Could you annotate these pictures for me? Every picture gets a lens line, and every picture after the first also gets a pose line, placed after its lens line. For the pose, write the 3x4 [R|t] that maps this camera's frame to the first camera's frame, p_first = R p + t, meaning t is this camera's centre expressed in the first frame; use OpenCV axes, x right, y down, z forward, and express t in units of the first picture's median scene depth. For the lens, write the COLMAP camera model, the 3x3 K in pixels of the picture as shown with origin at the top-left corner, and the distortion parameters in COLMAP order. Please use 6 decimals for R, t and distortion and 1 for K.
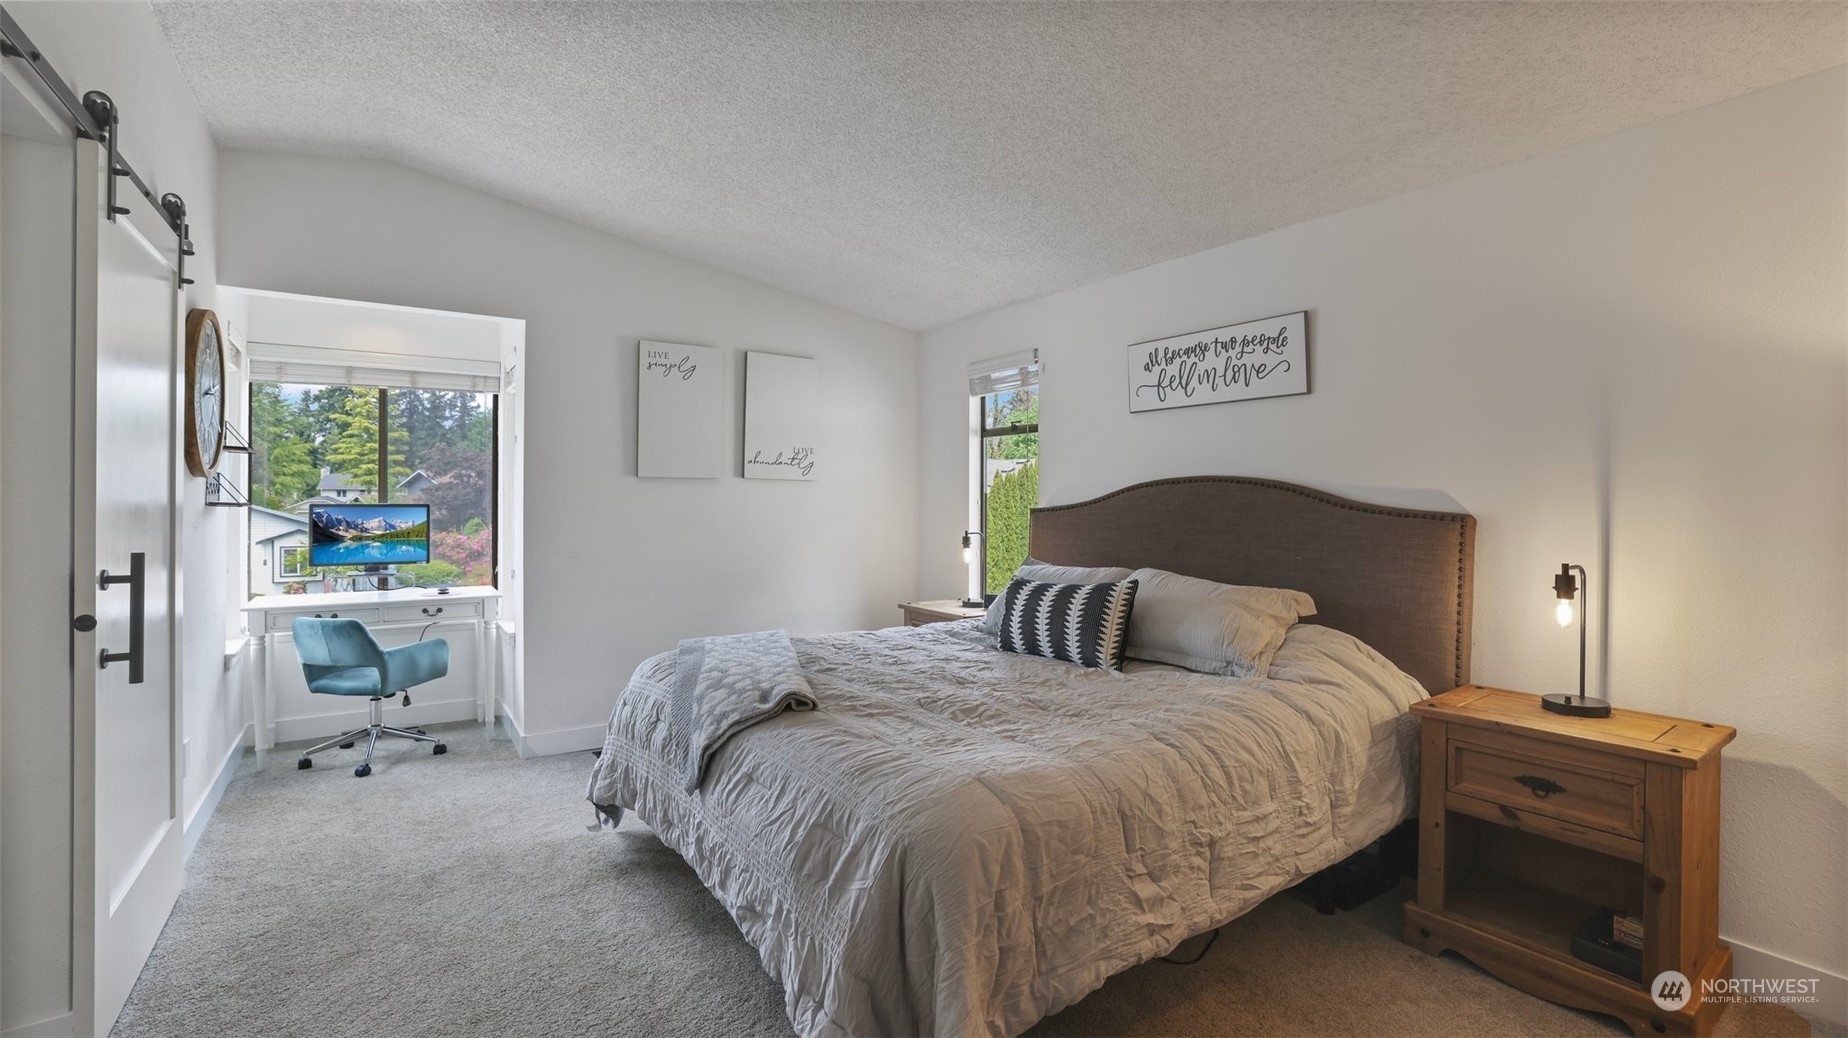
lens RADIAL K [[833.1, 0, 905.9], [0, 833.1, 513.8], [0, 0, 1]] dist [-0.029003, 0.001539]
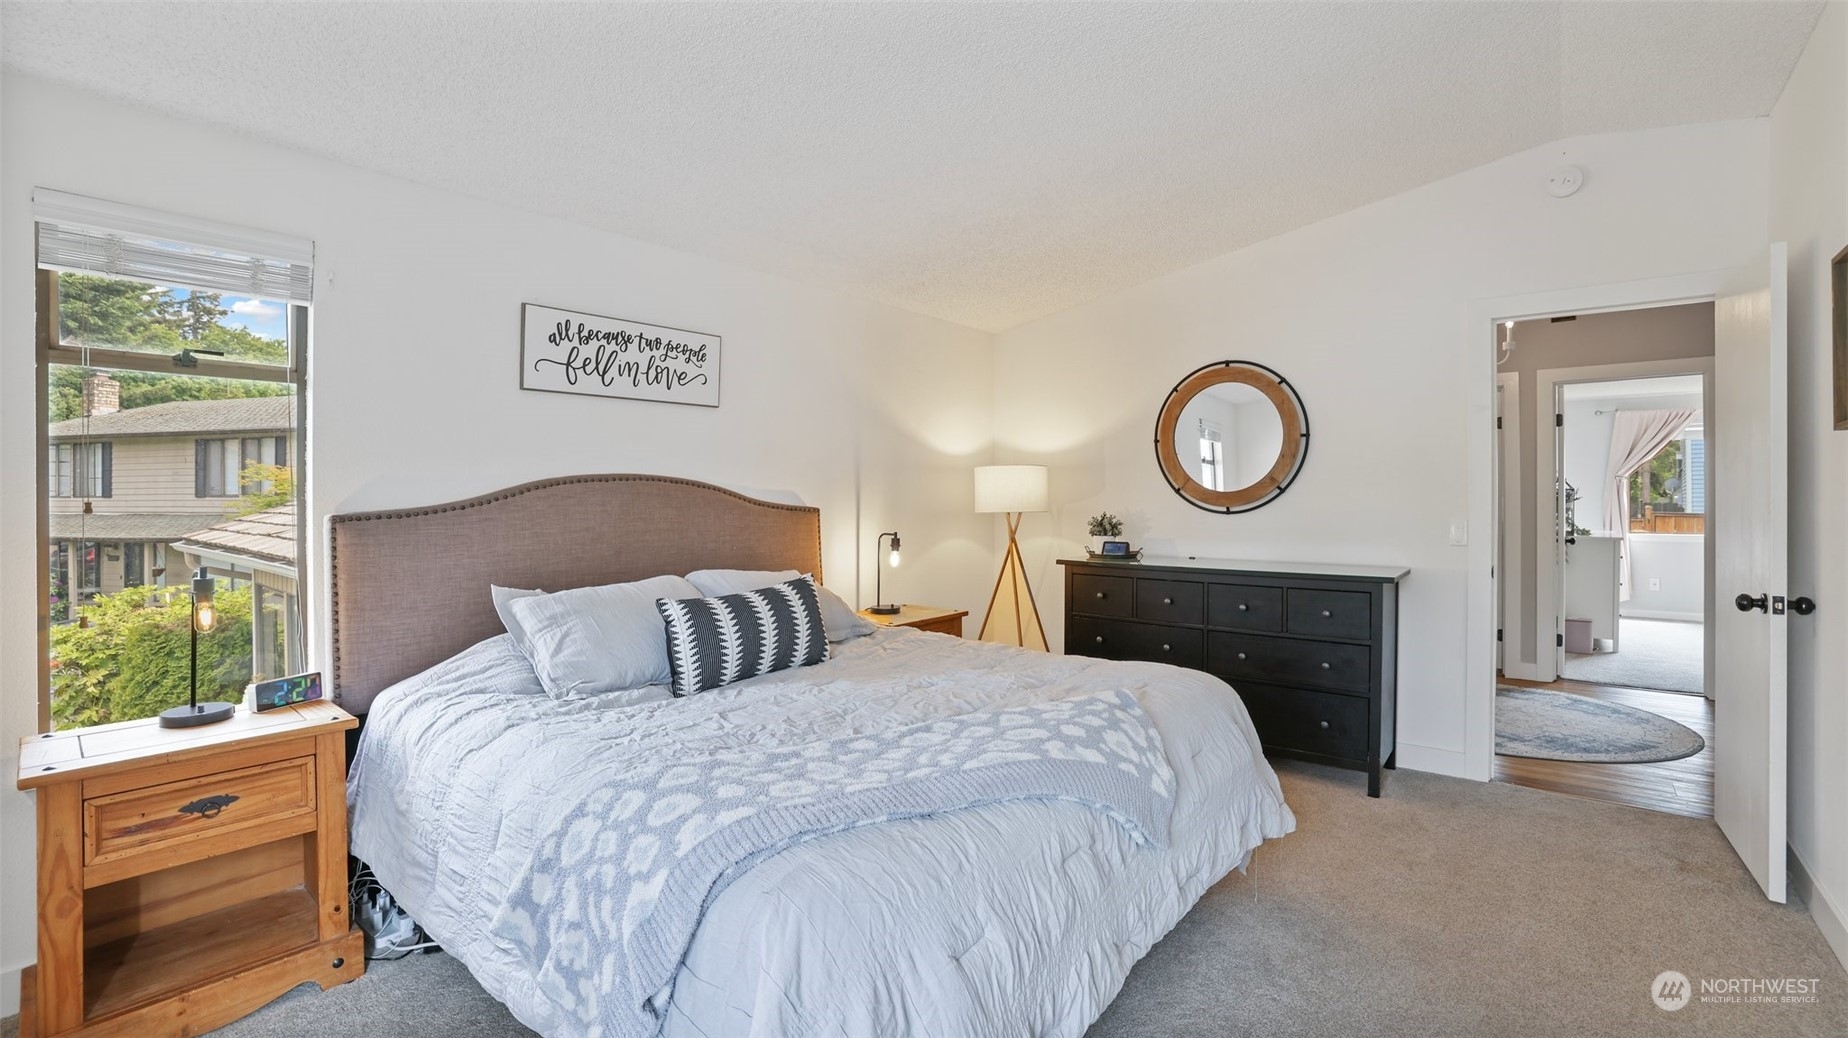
lens RADIAL K [[764.7, 0, 920.9], [0, 764.7, 501.3], [0, 0, 1]] dist [-0.007918, 0.002935]
pose [[-0.251989, -0.005544, 0.967714, -0.578620], [0.022853, 0.999671, 0.011678, -0.017189], [-0.967460, 0.025058, -0.251780, 0.913330]]
